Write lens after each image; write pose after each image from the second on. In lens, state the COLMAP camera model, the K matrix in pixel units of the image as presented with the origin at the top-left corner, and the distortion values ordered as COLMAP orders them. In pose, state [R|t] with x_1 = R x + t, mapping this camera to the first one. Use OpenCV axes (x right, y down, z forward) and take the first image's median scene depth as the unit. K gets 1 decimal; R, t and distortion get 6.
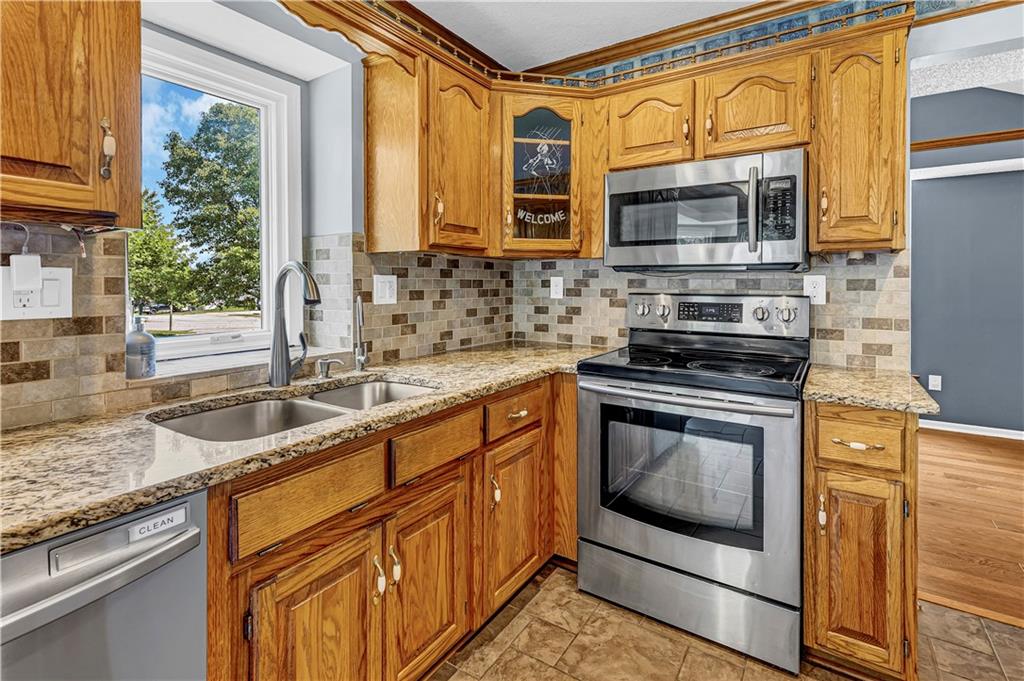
lens RADIAL K [[475.5, 0, 510.4], [0, 475.5, 287.0], [0, 0, 1]] dist [0.001594, 0.000341]
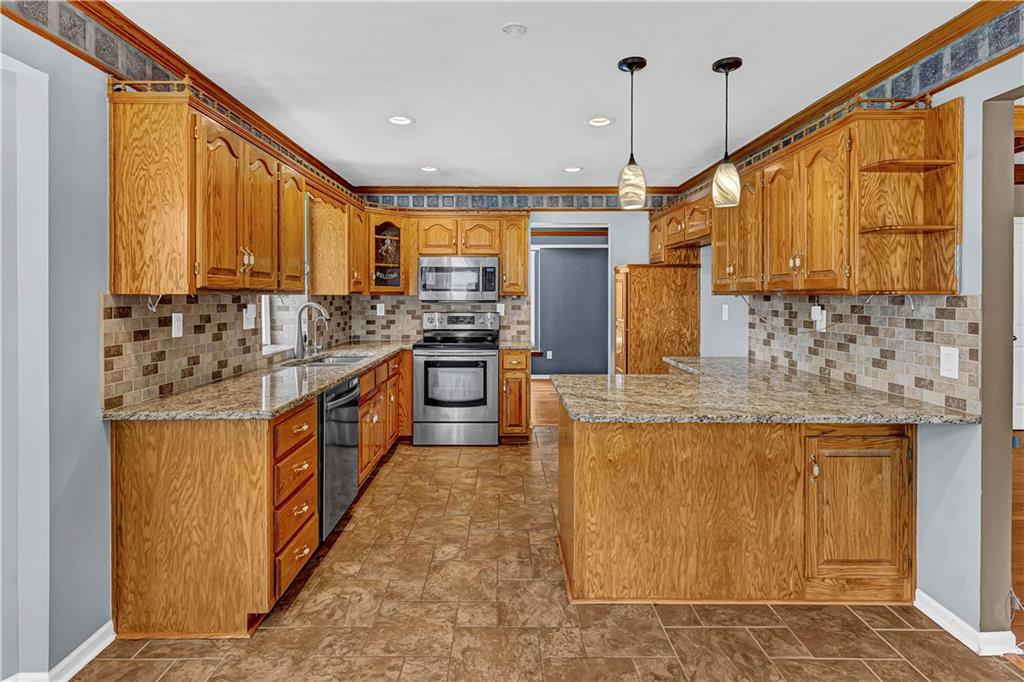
lens RADIAL K [[477.4, 0, 500.0], [0, 477.4, 313.7], [0, 0, 1]] dist [0.000374, 0.000036]
pose [[0.831508, -0.020453, 0.555137, -0.700346], [0.005470, 0.999575, 0.028635, -0.042761], [-0.555486, -0.020773, 0.831266, -1.001882]]
